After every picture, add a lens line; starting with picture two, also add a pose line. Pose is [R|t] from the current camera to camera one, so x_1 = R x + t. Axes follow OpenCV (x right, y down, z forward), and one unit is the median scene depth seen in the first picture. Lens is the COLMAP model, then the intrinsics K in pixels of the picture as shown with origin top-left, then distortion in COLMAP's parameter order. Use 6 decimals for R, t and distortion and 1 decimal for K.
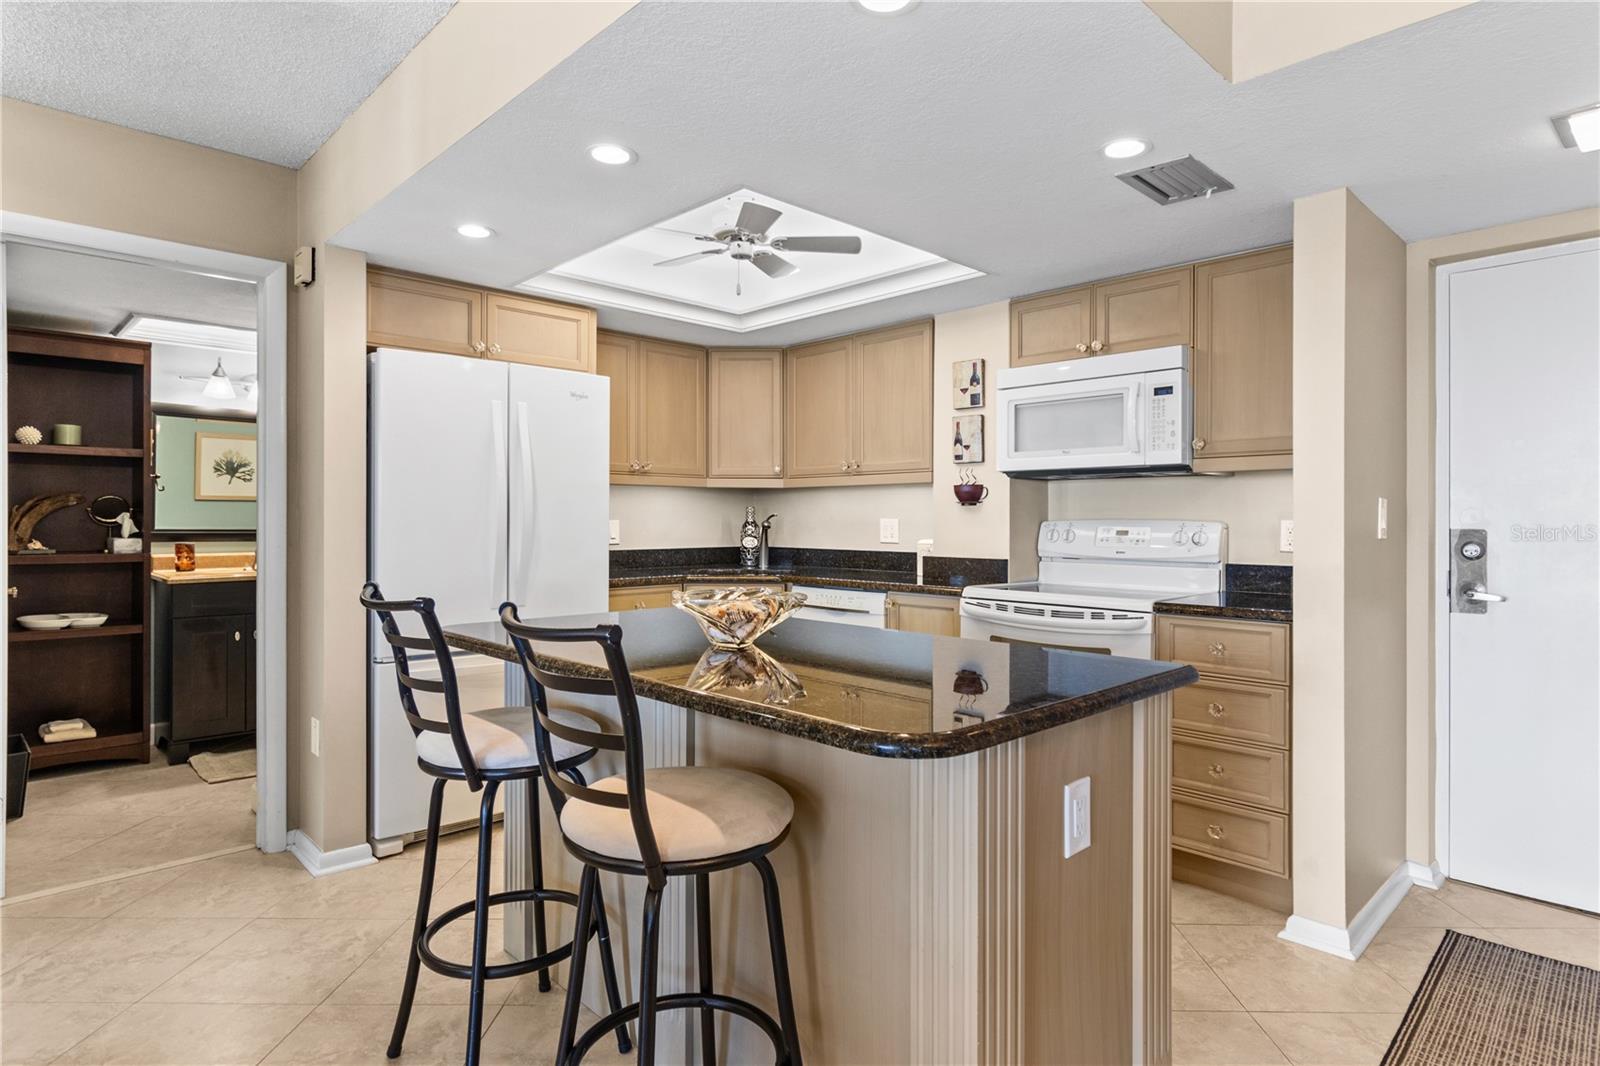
lens RADIAL K [[872.0, 0, 806.1], [0, 872.0, 527.6], [0, 0, 1]] dist [-0.000759, -0.000267]
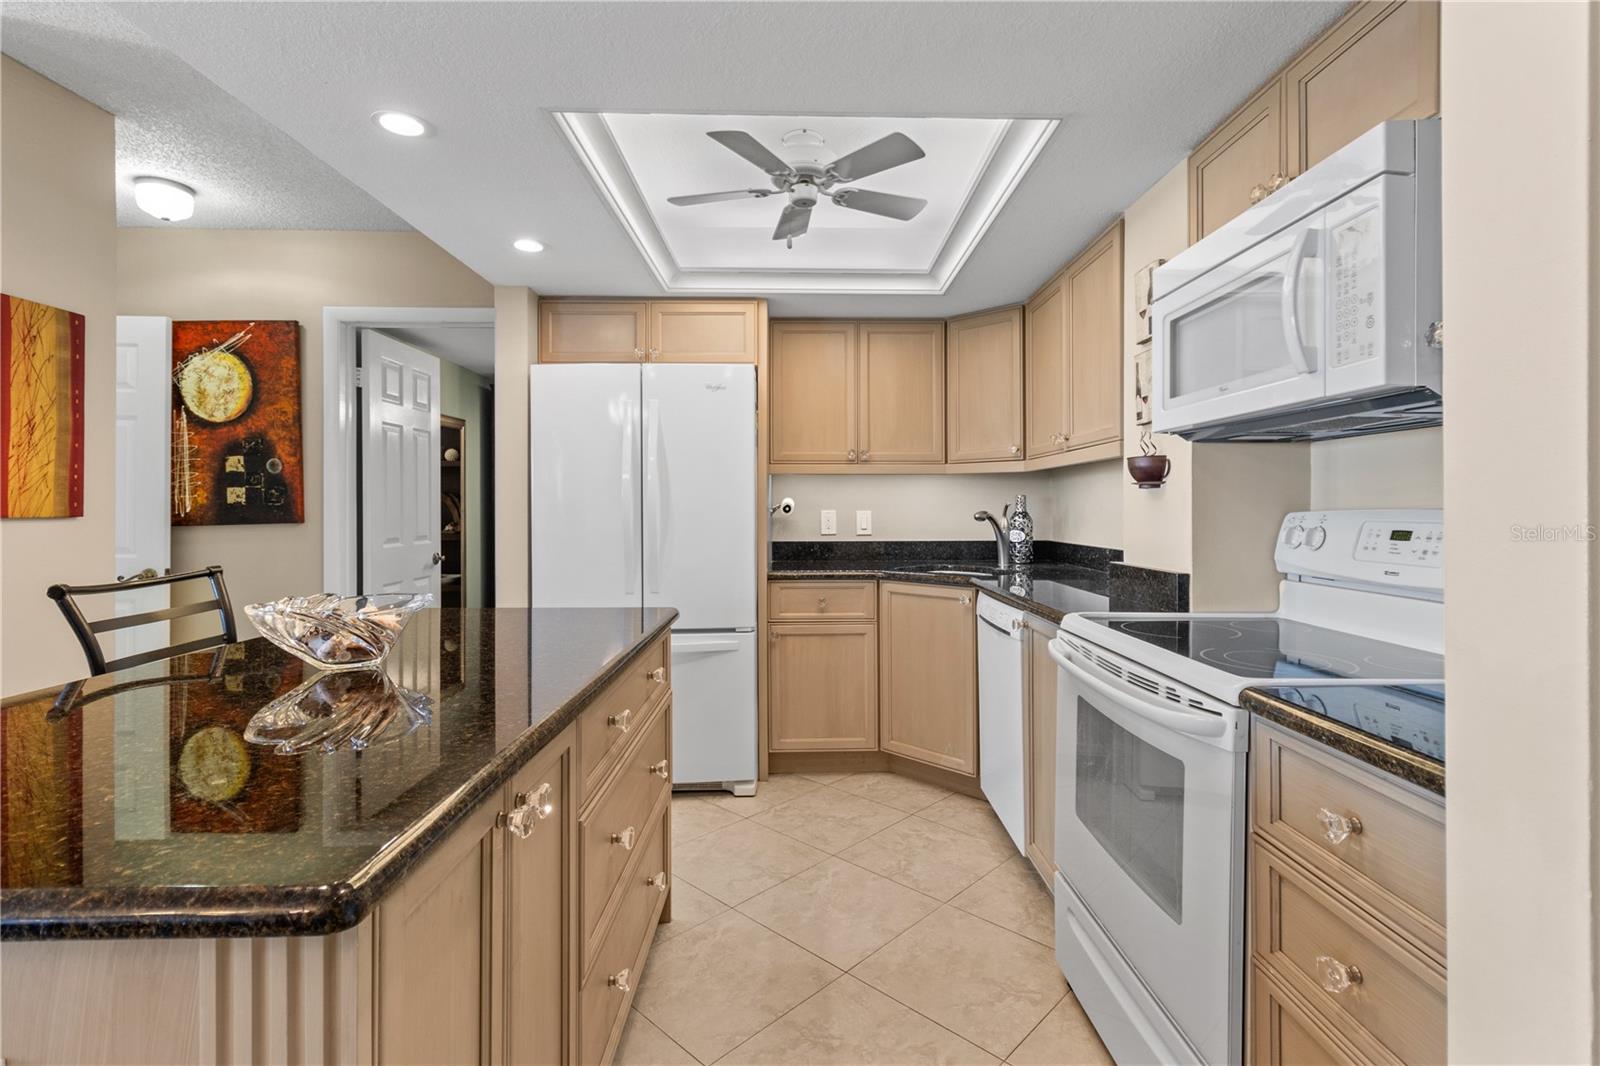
lens RADIAL K [[749.7, 0, 813.0], [0, 749.7, 513.1], [0, 0, 1]] dist [0.000547, 0.000080]
pose [[0.736456, -0.000021, -0.676485, 0.396816], [-0.002289, 0.999994, -0.002523, -0.004691], [0.676481, 0.003407, 0.736452, 0.430674]]
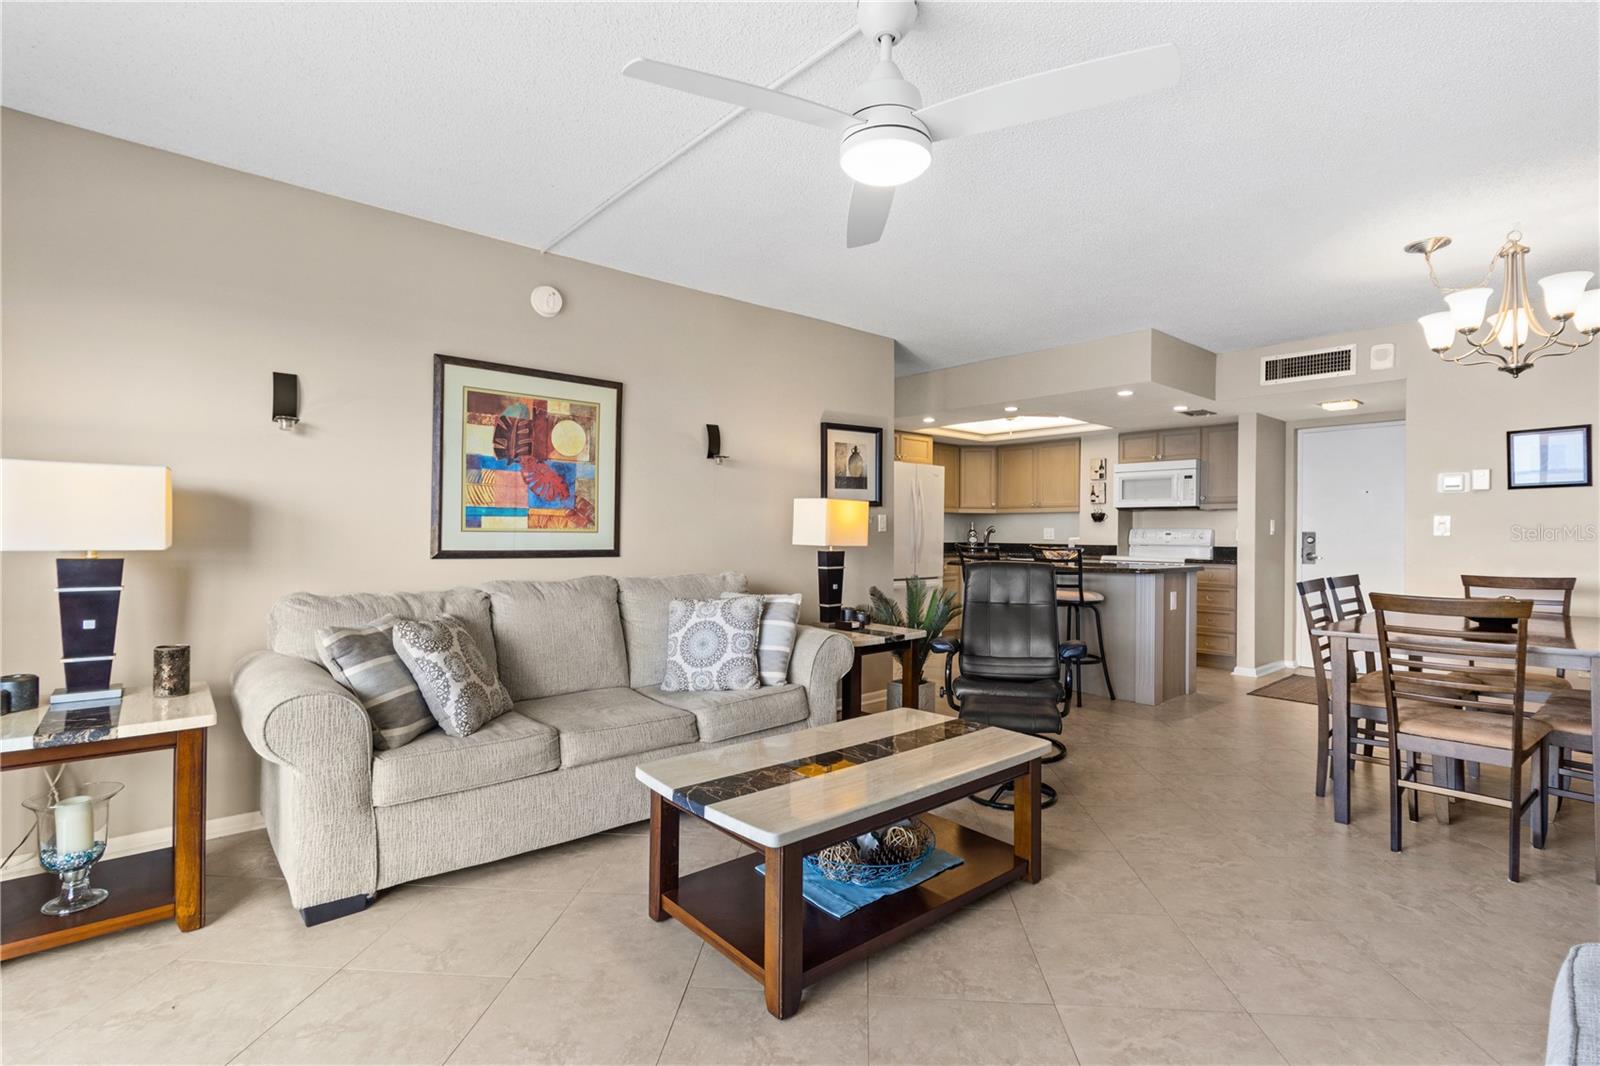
lens RADIAL K [[745.8, 0, 809.6], [0, 745.8, 537.1], [0, 0, 1]] dist [0.002545, 0.000606]
pose [[0.998932, 0.005272, -0.045904, -0.497766], [-0.005496, 0.999974, -0.004763, 0.028659], [0.045878, 0.005010, 0.998935, -1.027301]]
